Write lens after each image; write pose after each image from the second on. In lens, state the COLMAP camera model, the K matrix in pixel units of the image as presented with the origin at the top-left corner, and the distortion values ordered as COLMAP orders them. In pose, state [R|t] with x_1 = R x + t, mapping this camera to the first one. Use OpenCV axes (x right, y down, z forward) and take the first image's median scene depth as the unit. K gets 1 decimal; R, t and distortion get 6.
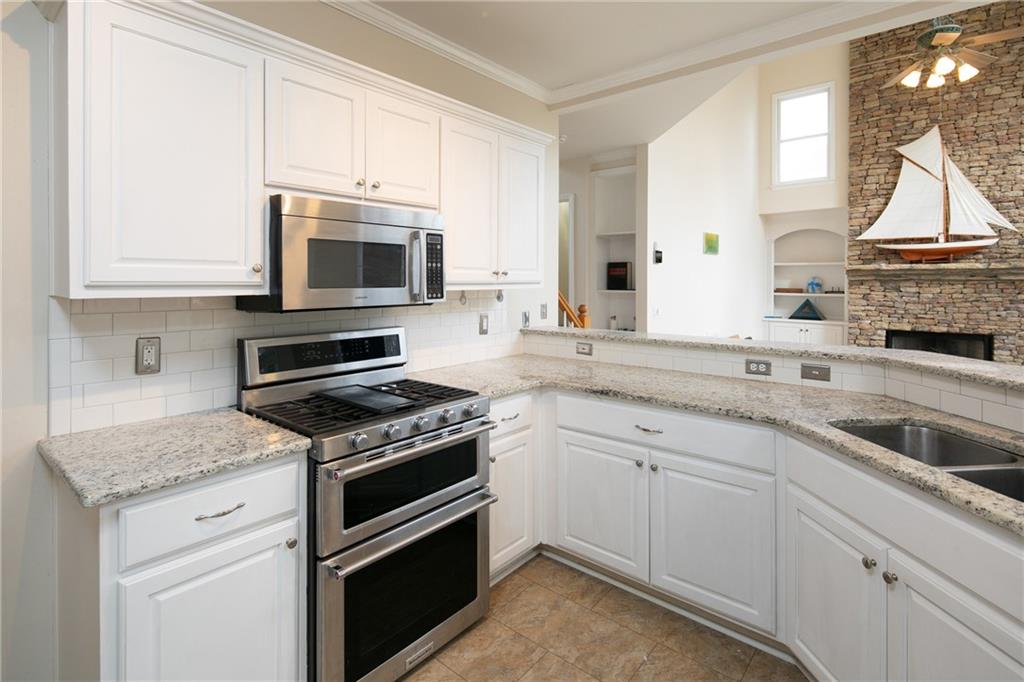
lens RADIAL K [[495.5, 0, 506.8], [0, 495.5, 334.6], [0, 0, 1]] dist [-0.000299, -0.000197]
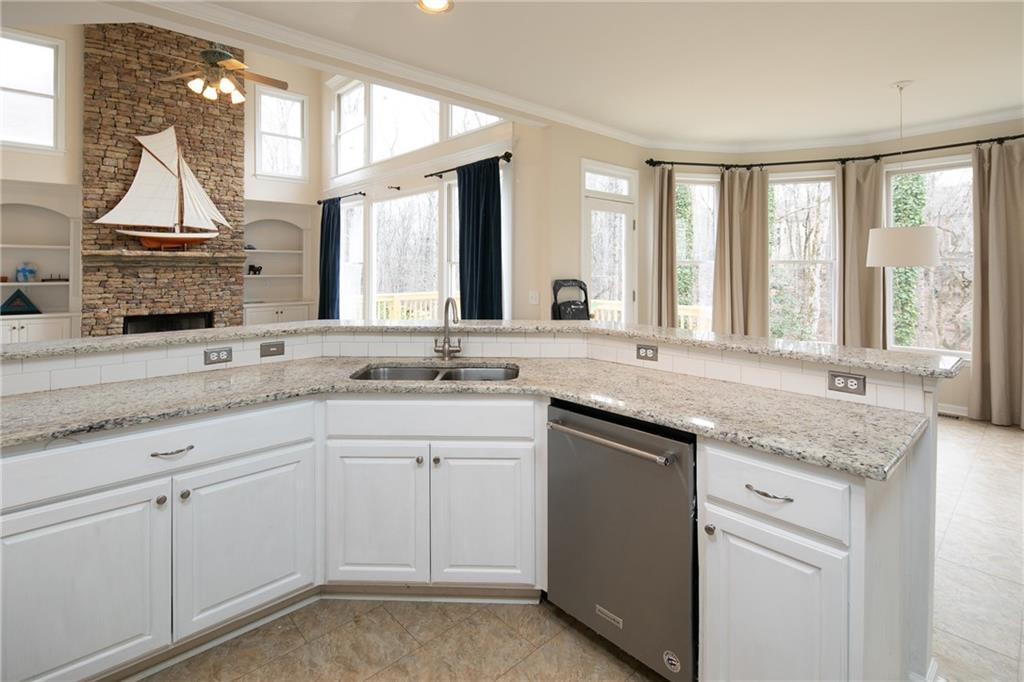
lens RADIAL K [[501.1, 0, 513.4], [0, 501.1, 325.6], [0, 0, 1]] dist [-0.001842, -0.000759]
pose [[0.107943, -0.114402, 0.987553, -0.174908], [0.106634, 0.988958, 0.102909, -0.014239], [-0.988422, 0.094199, 0.118950, 0.137280]]
